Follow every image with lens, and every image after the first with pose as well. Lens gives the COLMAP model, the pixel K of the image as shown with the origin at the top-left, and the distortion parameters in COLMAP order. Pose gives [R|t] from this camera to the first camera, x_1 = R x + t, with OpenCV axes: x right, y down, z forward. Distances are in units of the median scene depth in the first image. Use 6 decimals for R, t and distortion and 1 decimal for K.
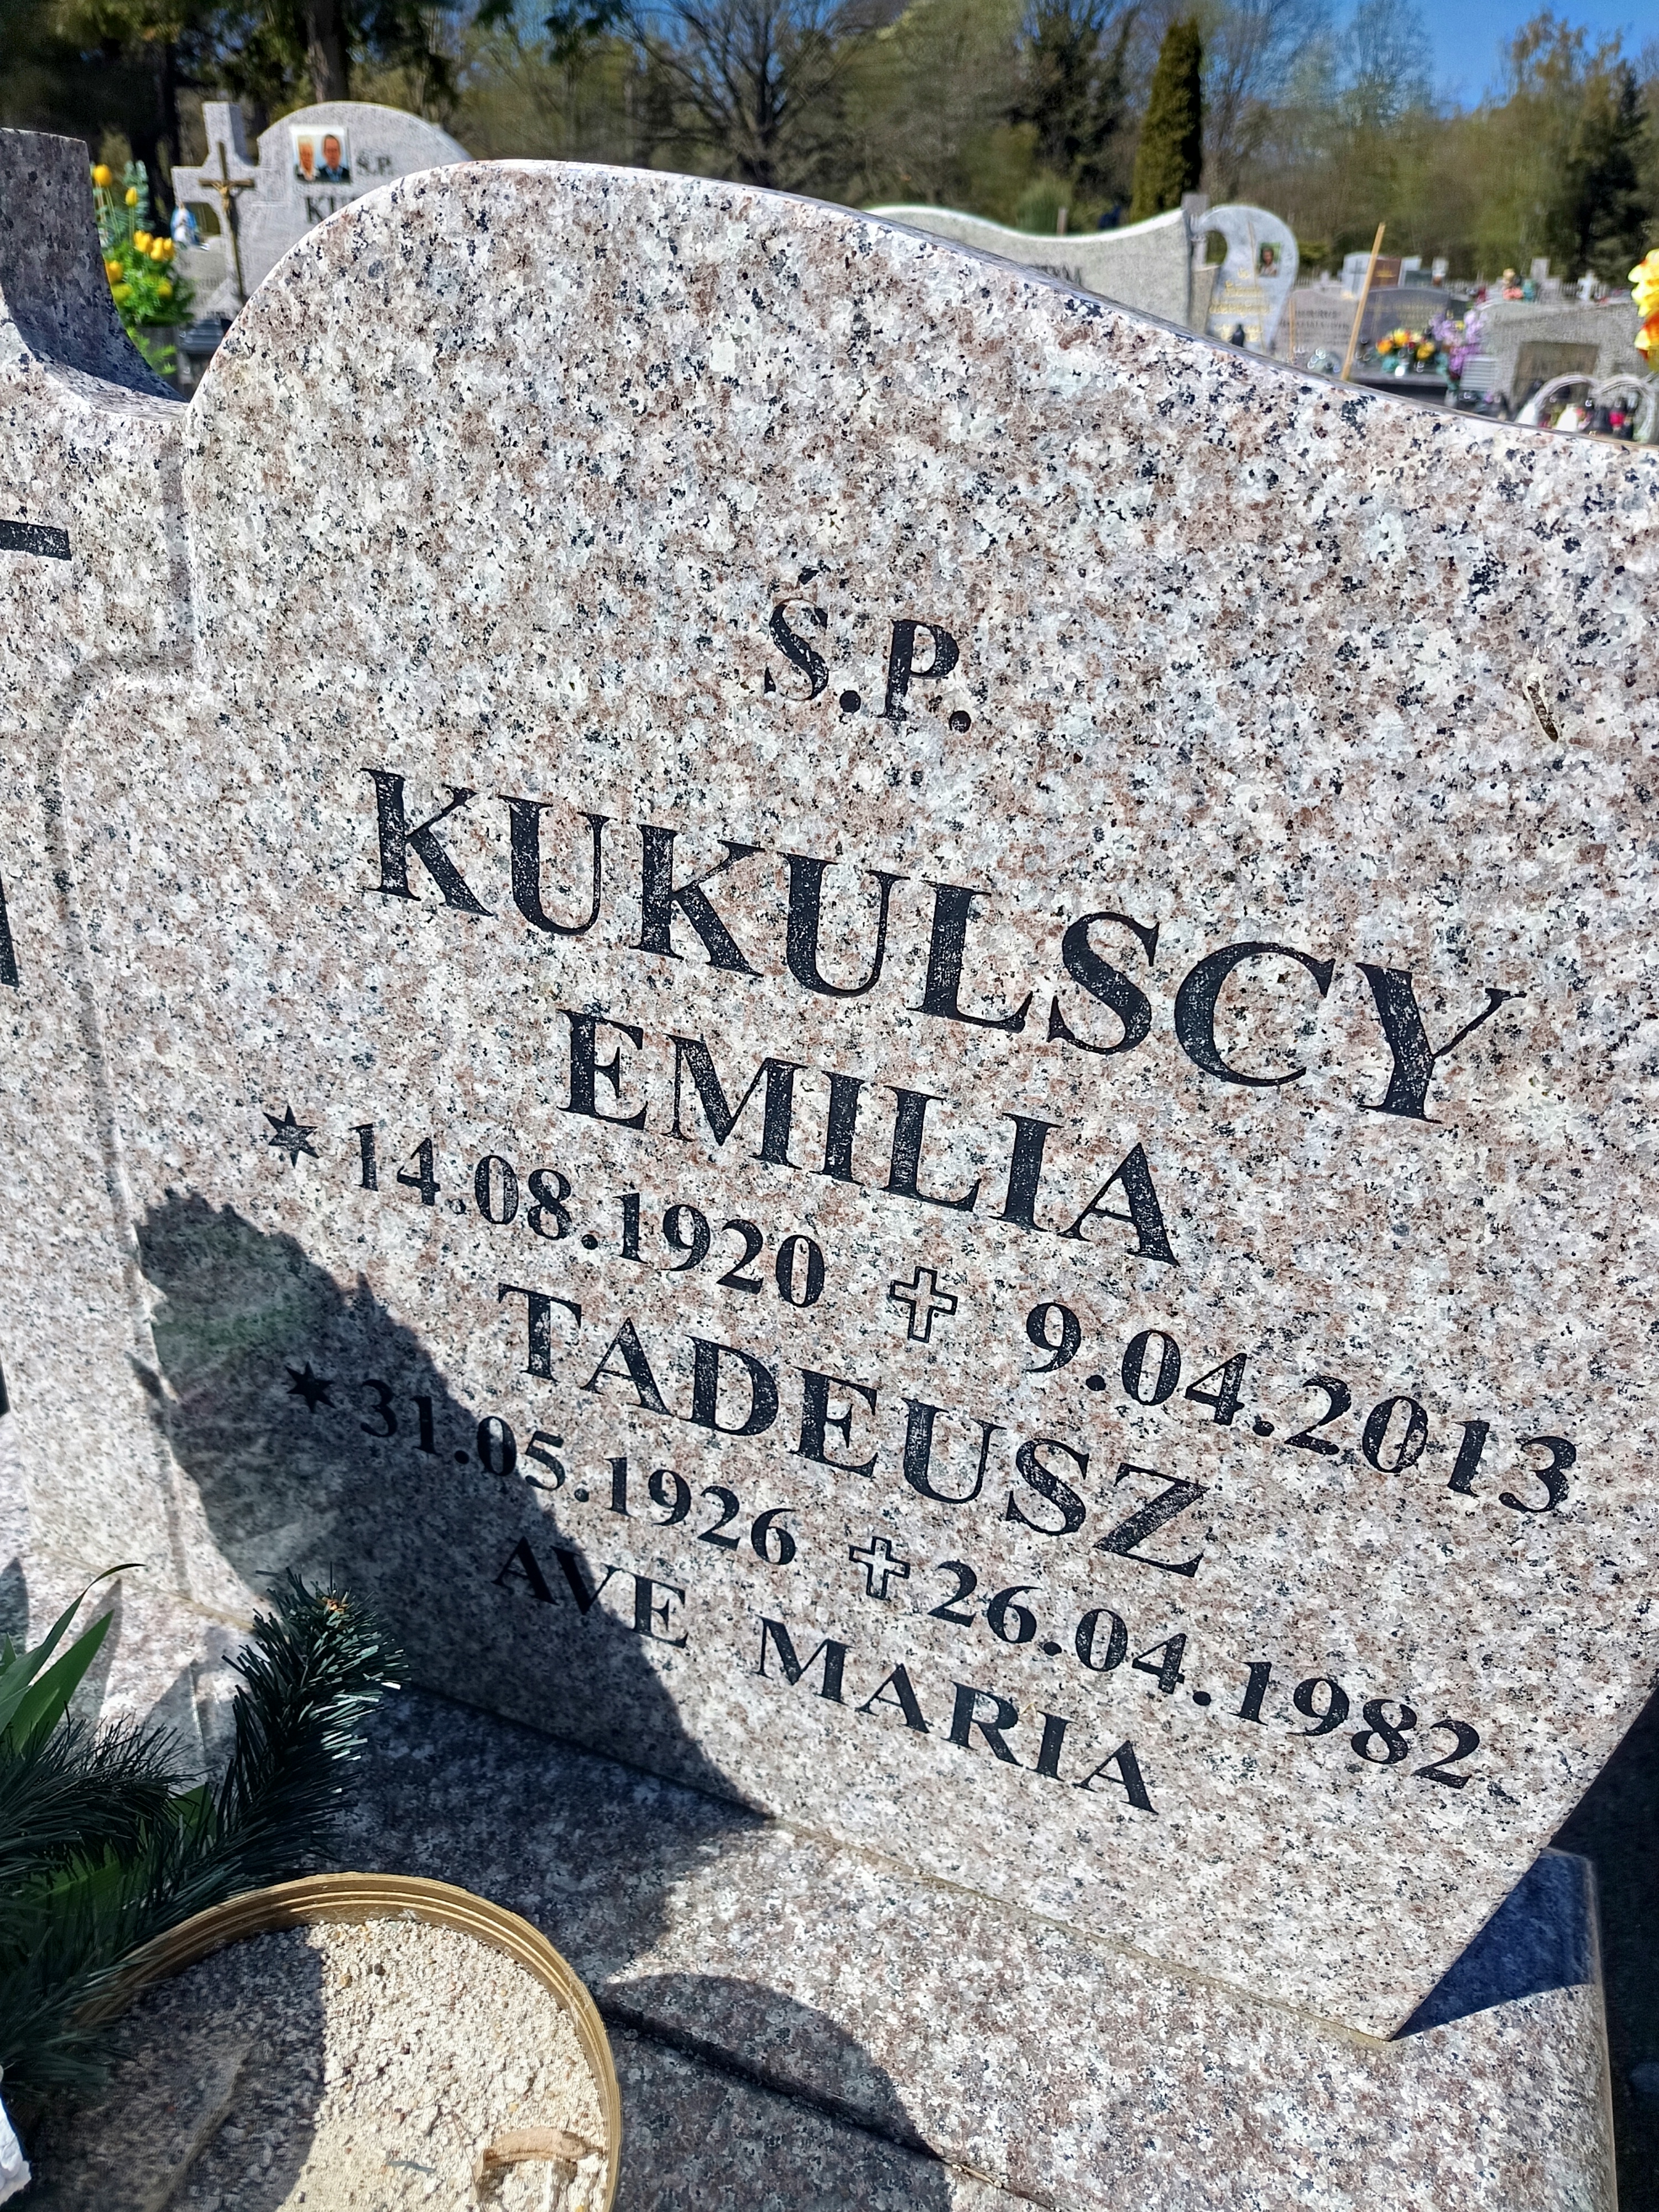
lens RADIAL K [[1563.9, 0, 832.6], [0, 1563.9, 1094.1], [0, 0, 1]] dist [0.047334, -0.034091]
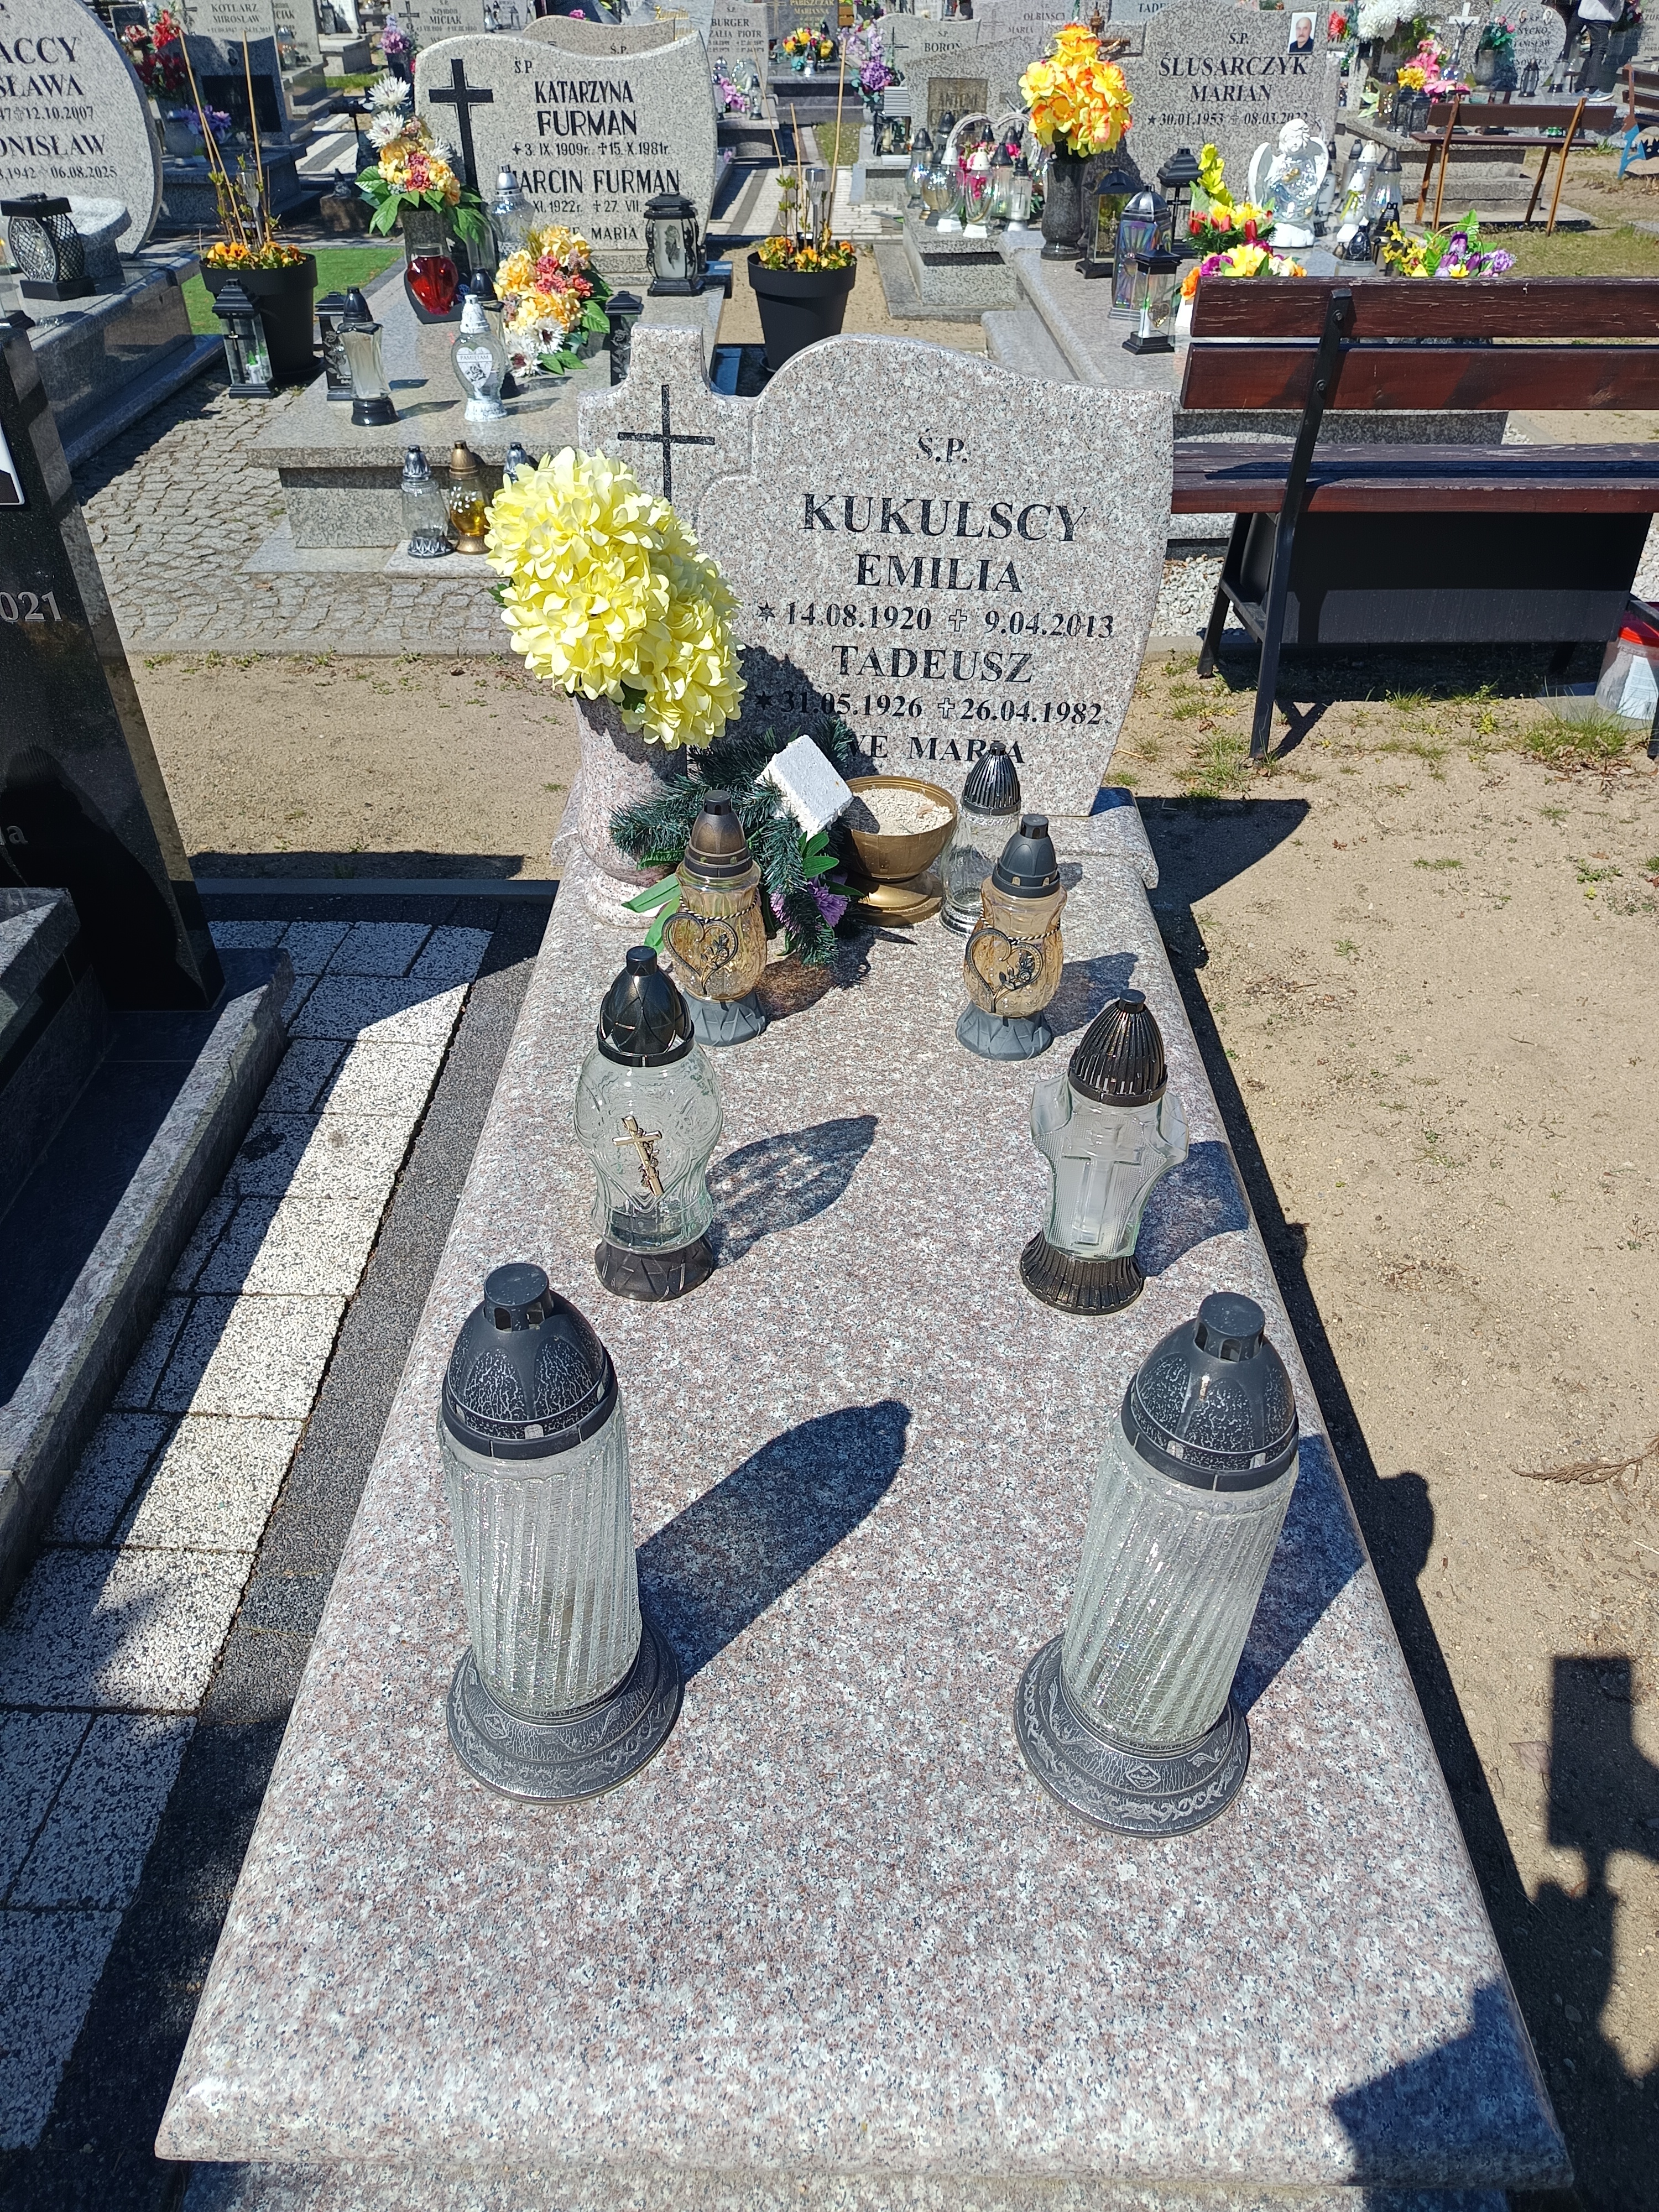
lens RADIAL K [[1563.9, 0, 817.6], [0, 1563.9, 1113.1], [0, 0, 1]] dist [0.047334, -0.034091]
pose [[0.941345, -0.225963, 0.250621, -1.556306], [0.180856, 0.964859, 0.190625, 0.519533], [-0.284888, -0.134117, 0.949132, -2.826264]]
